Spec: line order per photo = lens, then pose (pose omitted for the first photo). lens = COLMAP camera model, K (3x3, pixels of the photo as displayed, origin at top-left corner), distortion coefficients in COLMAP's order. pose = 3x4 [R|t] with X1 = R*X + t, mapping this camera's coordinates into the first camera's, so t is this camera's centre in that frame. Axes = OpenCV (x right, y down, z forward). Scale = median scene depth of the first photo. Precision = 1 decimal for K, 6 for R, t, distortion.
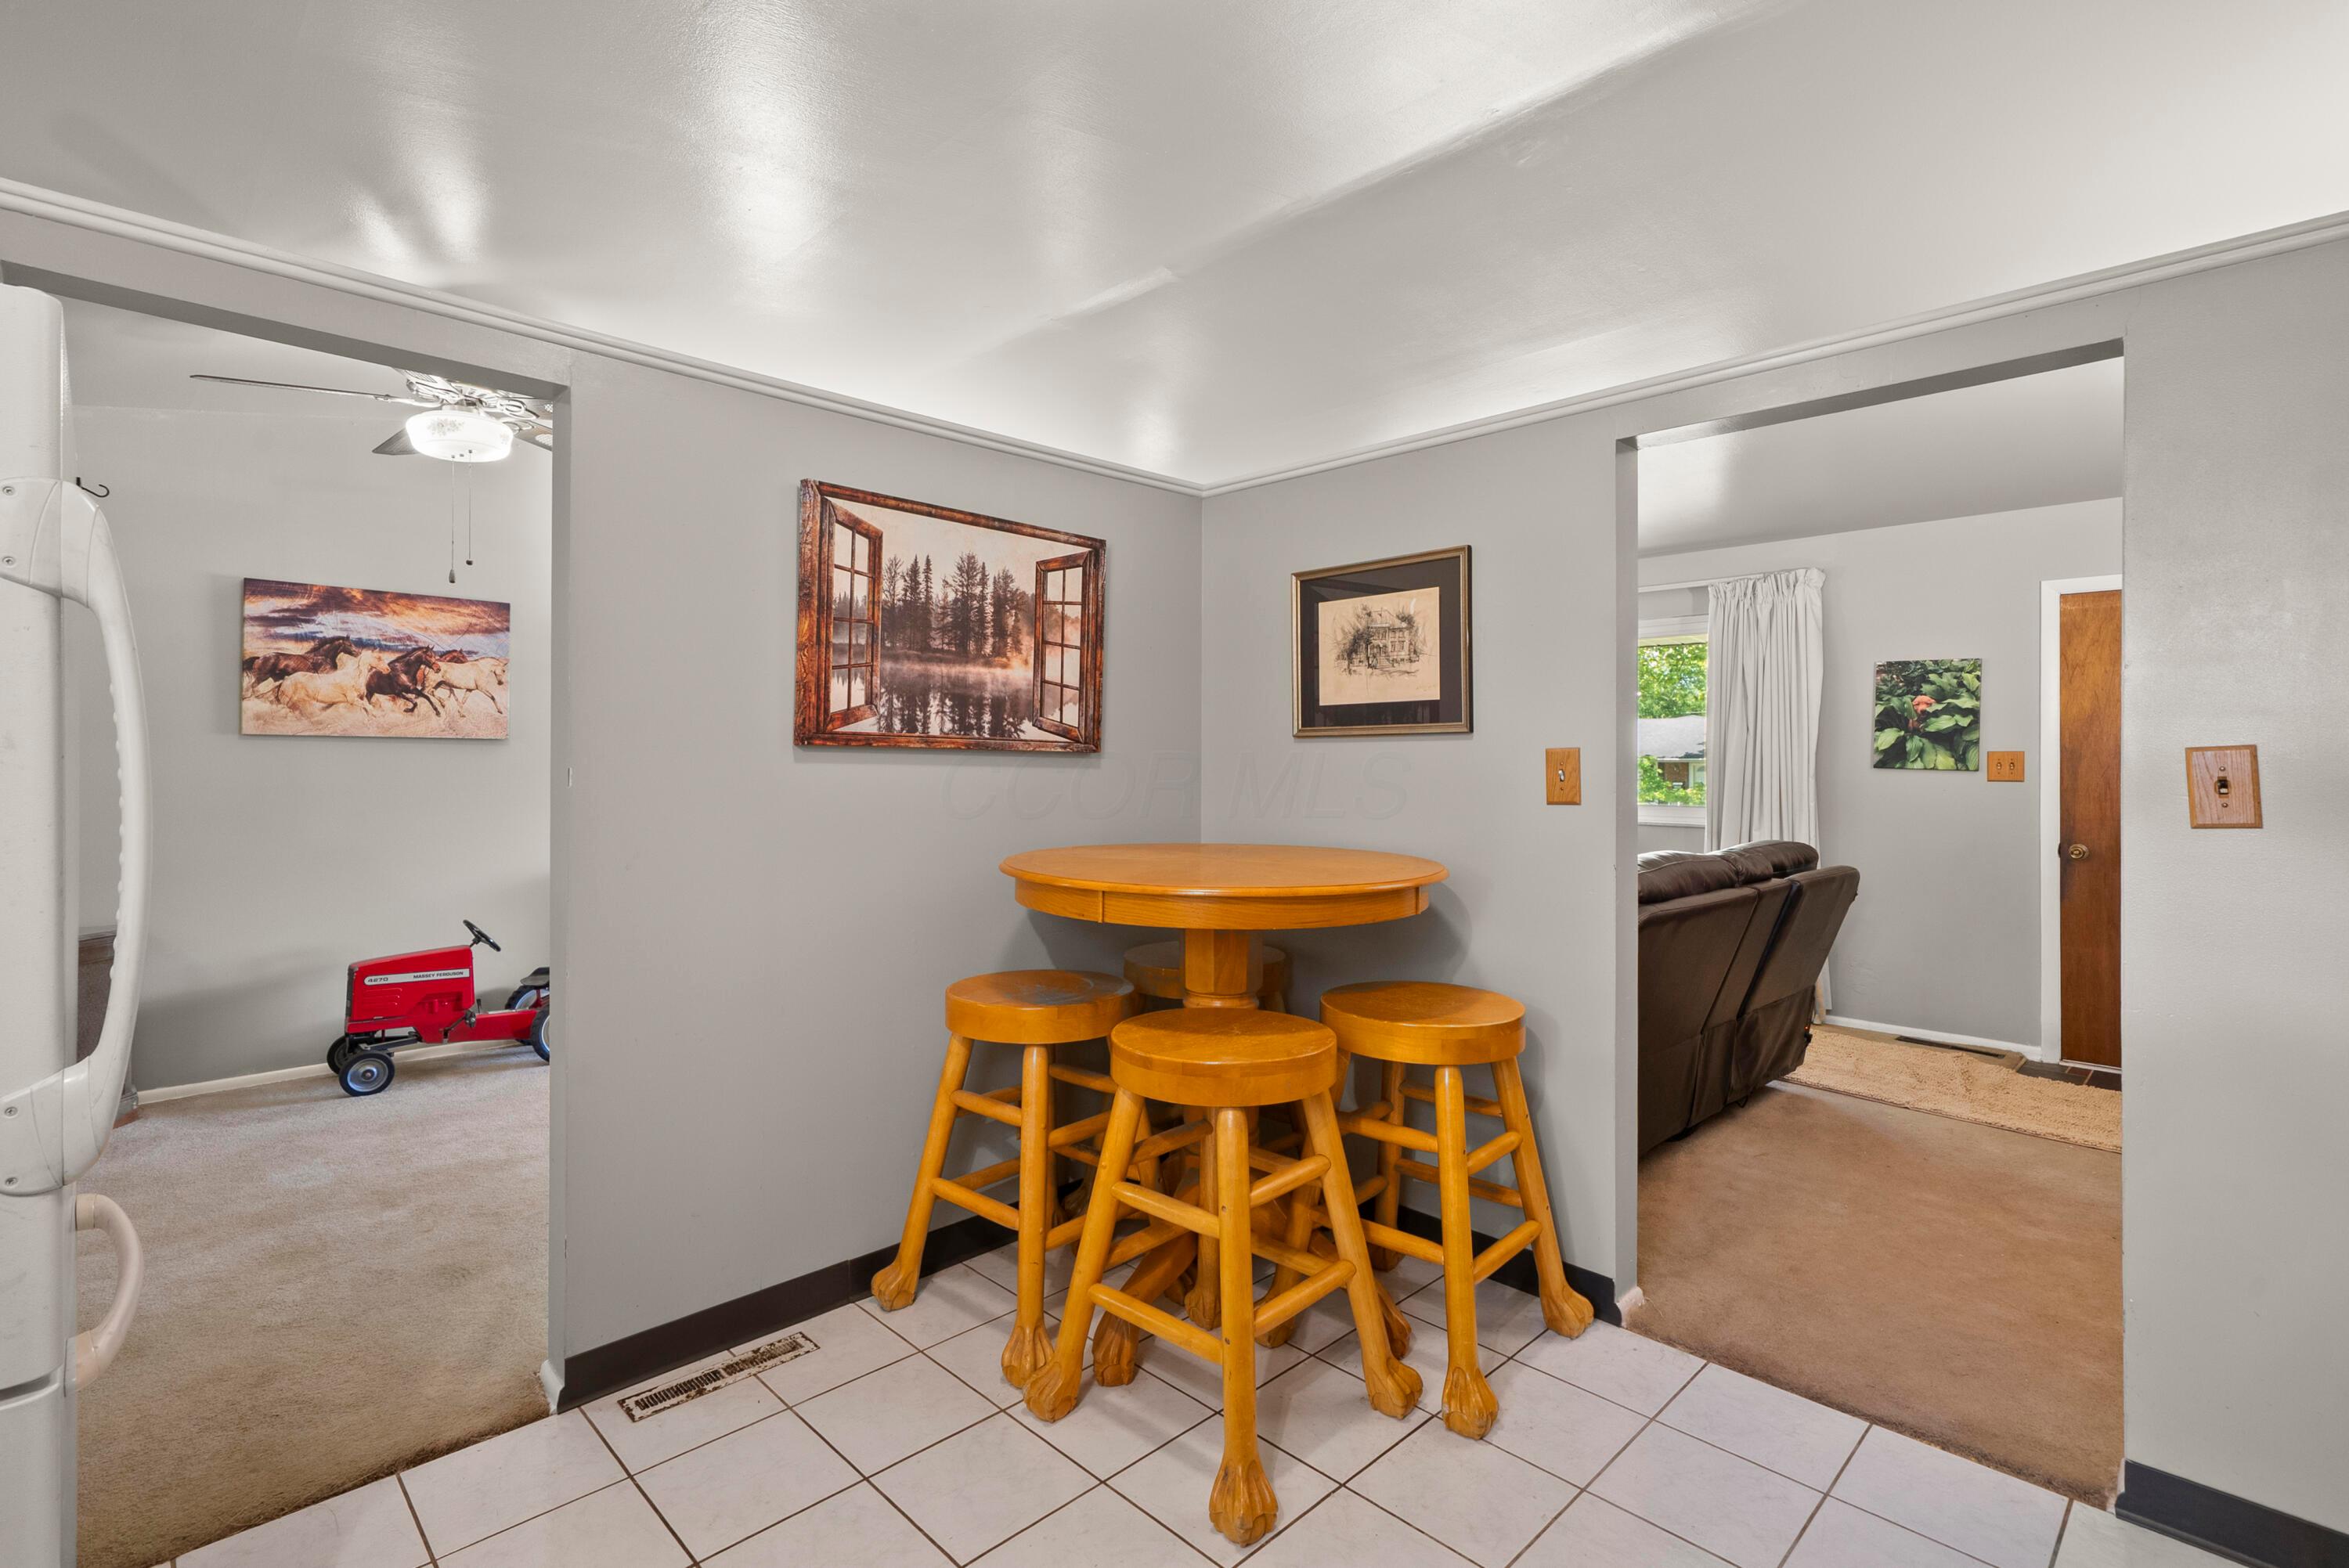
lens RADIAL K [[1072.2, 0, 1174.2], [0, 1072.2, 754.9], [0, 0, 1]] dist [-0.003443, 0.001864]
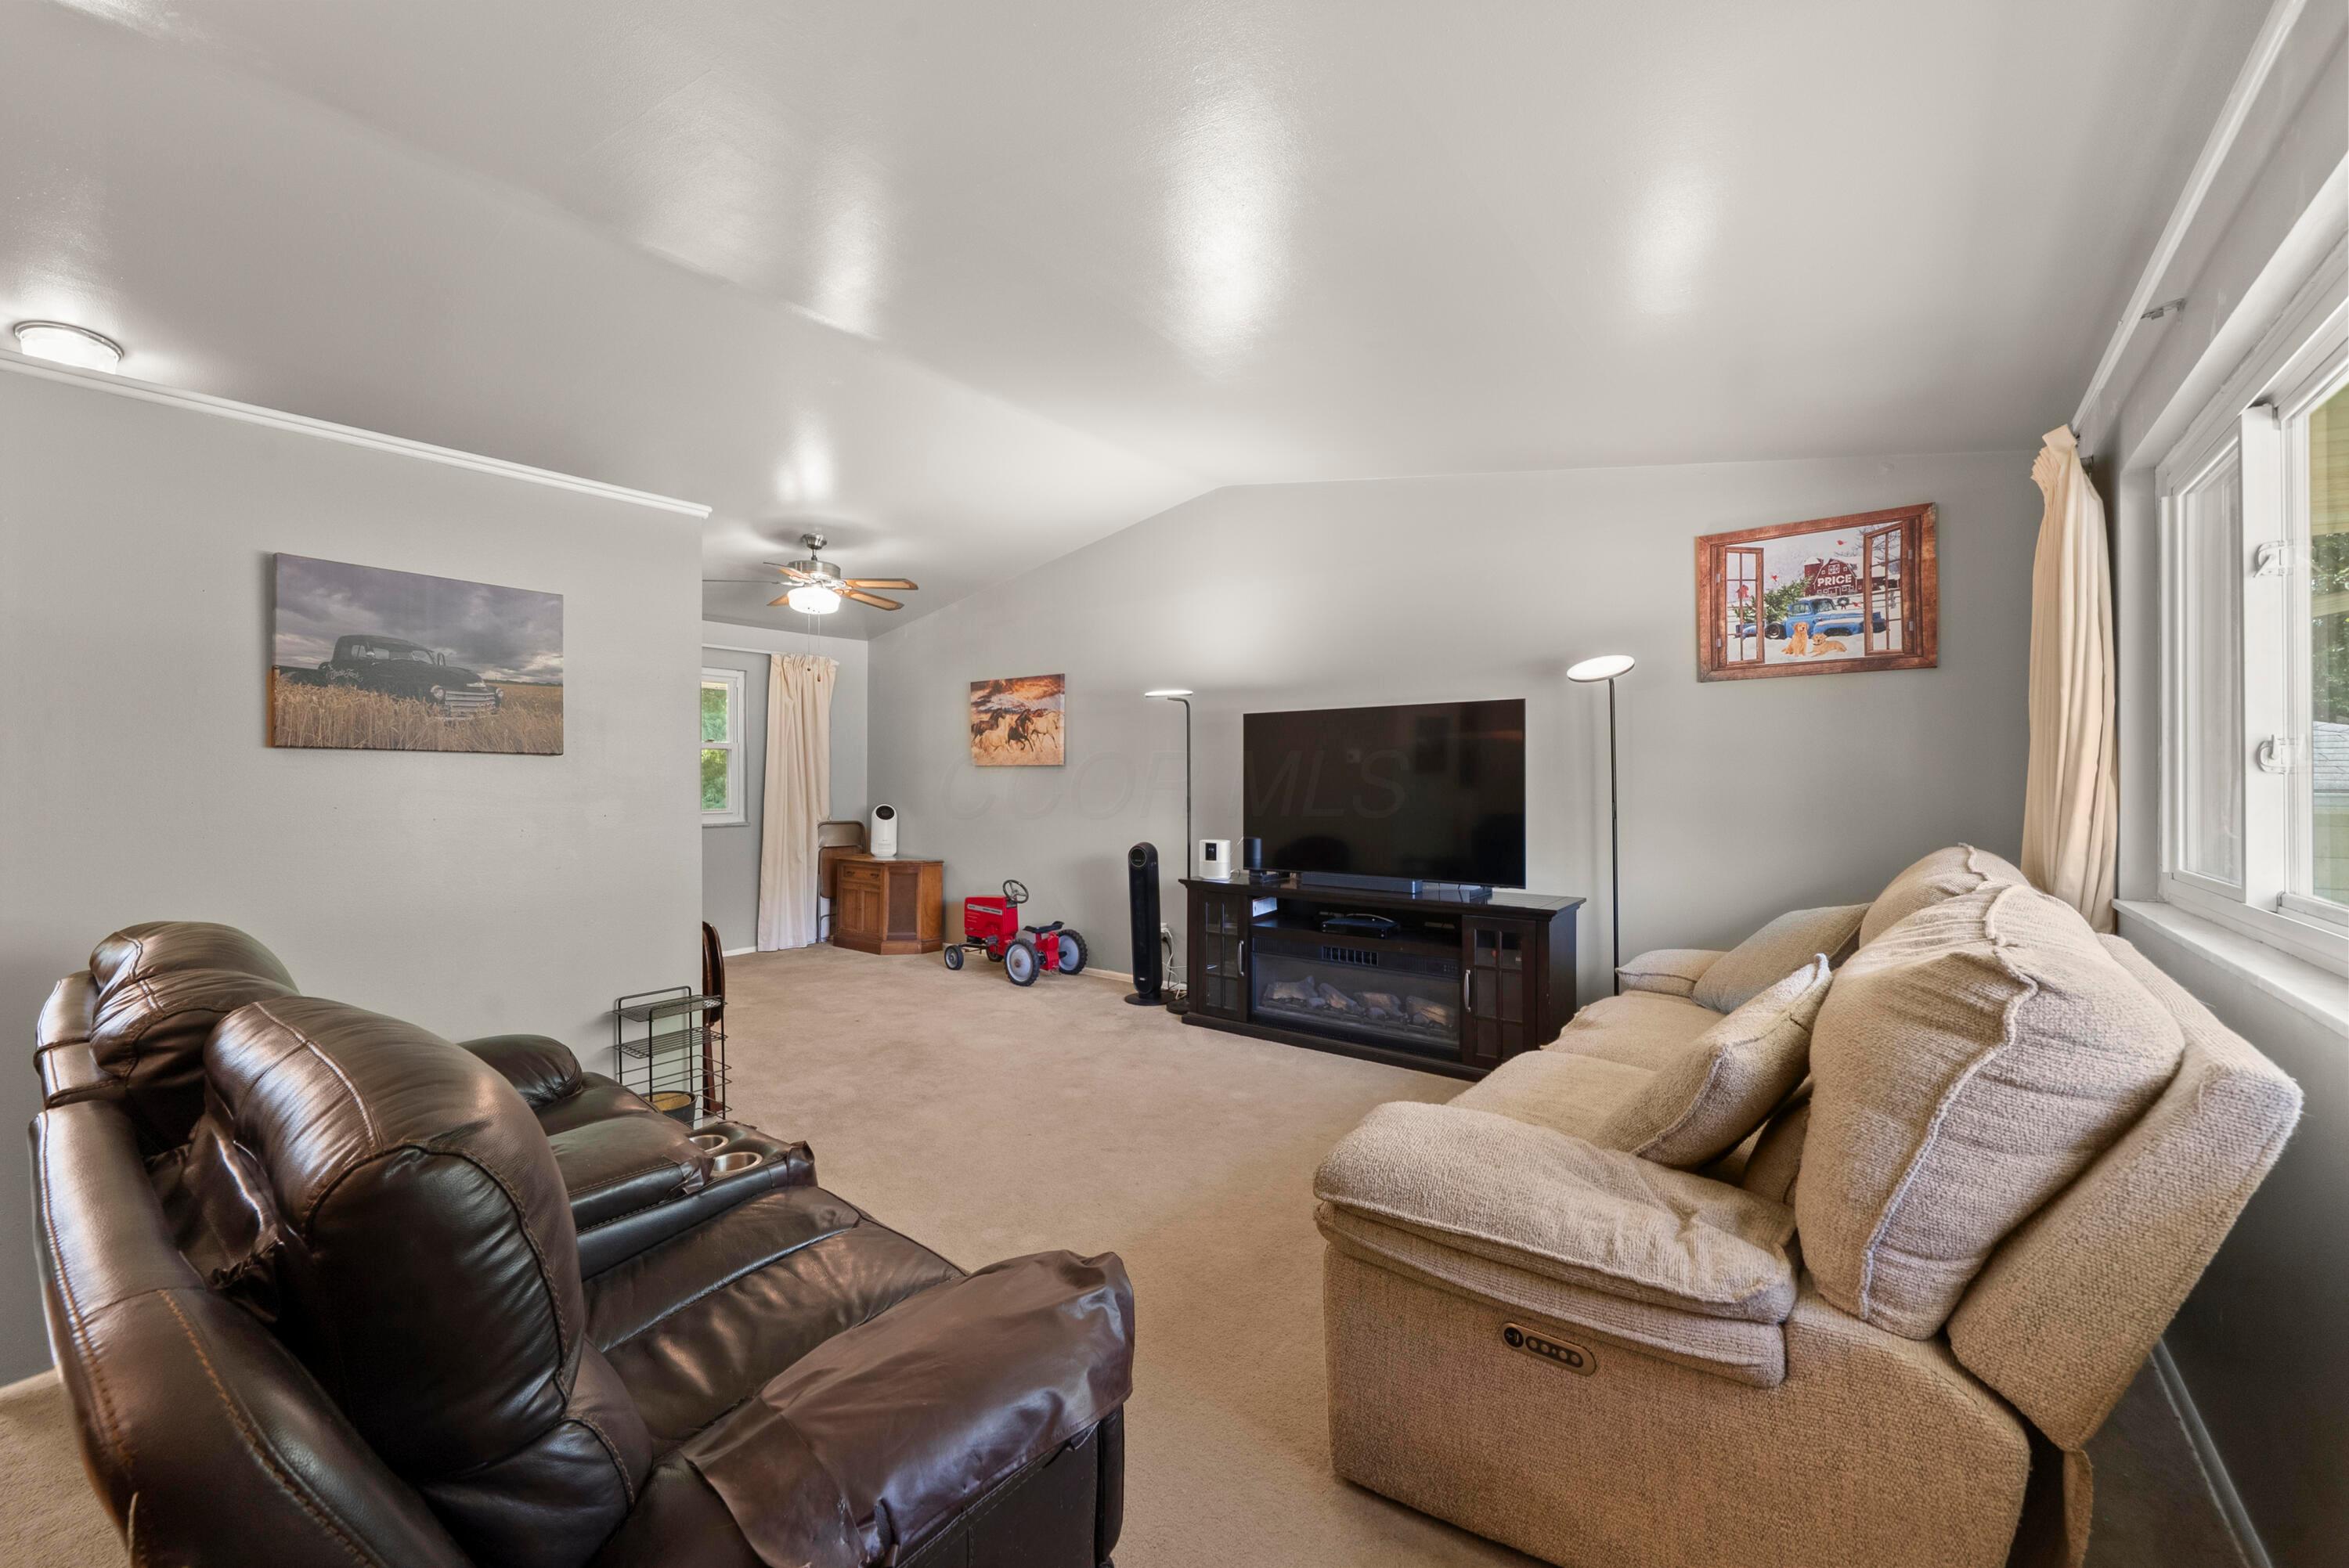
lens RADIAL K [[931.7, 0, 1167.9], [0, 931.7, 776.9], [0, 0, 1]] dist [-0.005235, 0.000722]
pose [[0.134794, -0.007562, -0.990845, 1.130291], [0.007271, 0.999952, -0.006642, 0.019130], [0.990847, -0.006309, 0.134842, 1.610030]]
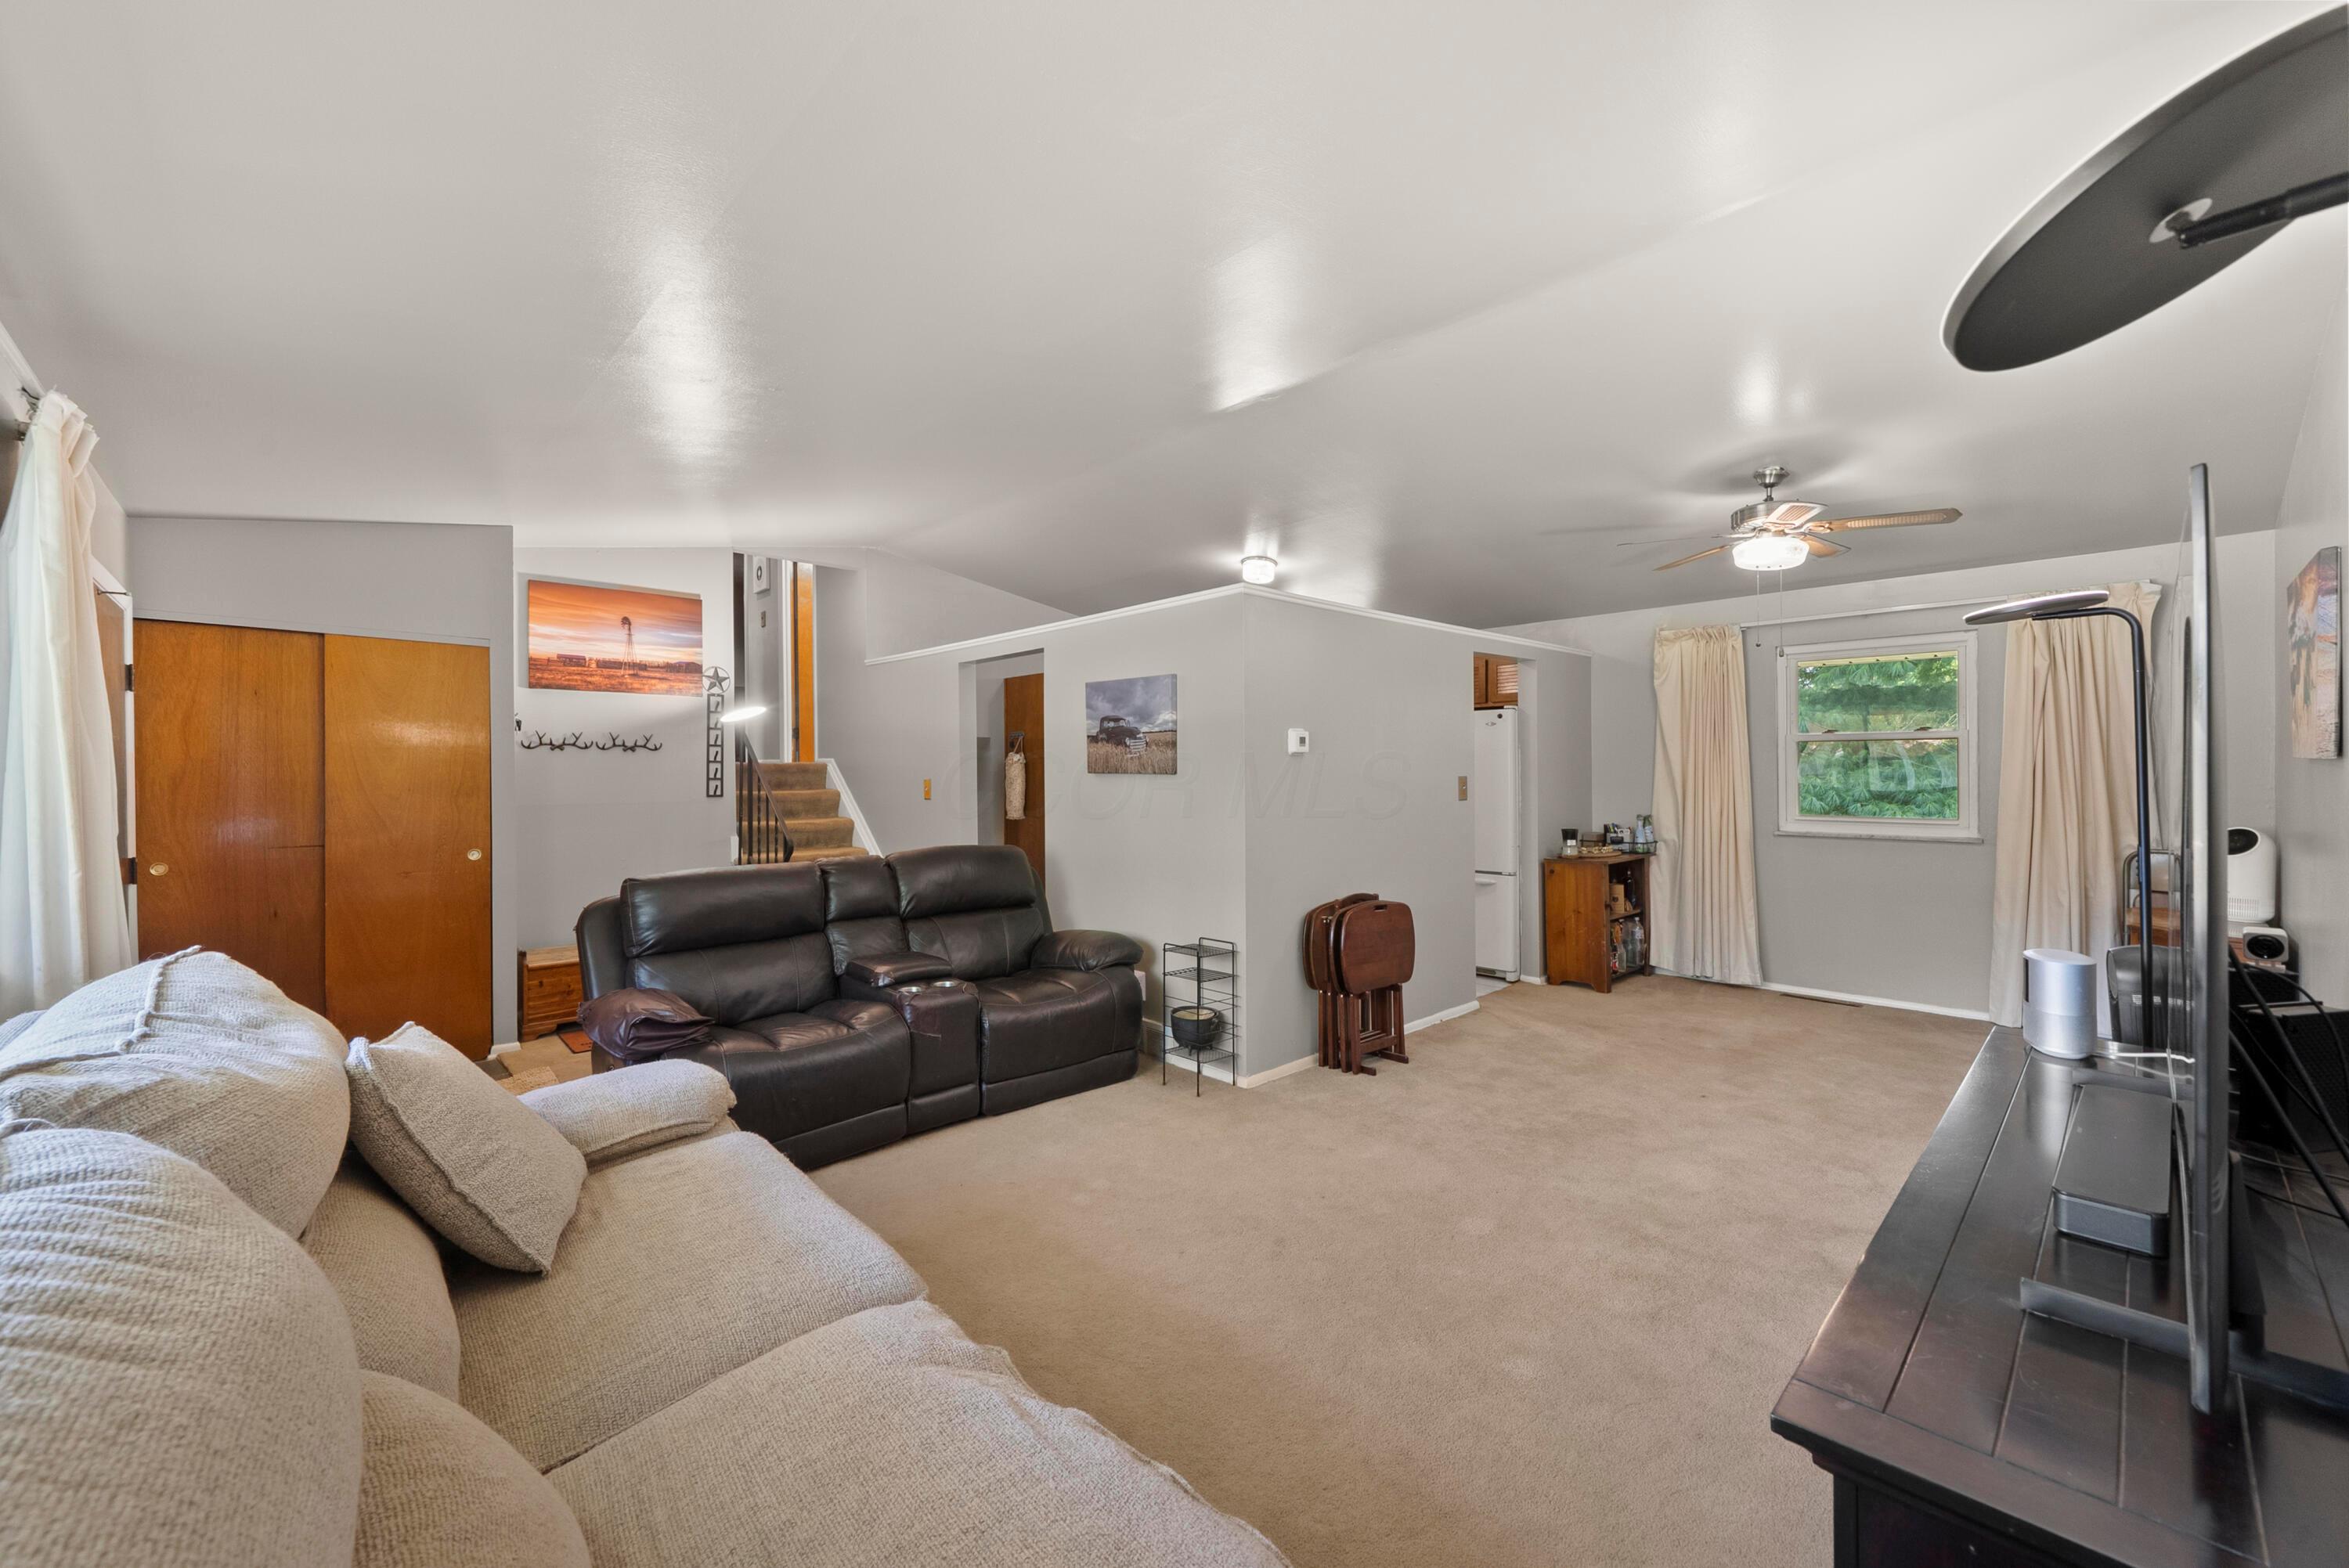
lens RADIAL K [[931.7, 0, 1146.5], [0, 931.7, 767.8], [0, 0, 1]] dist [-0.005235, 0.000722]
pose [[-0.999465, 0.005116, 0.032309, 0.124659], [0.004911, 0.999967, -0.006413, -0.014033], [-0.032340, -0.006251, -0.999457, 2.623048]]
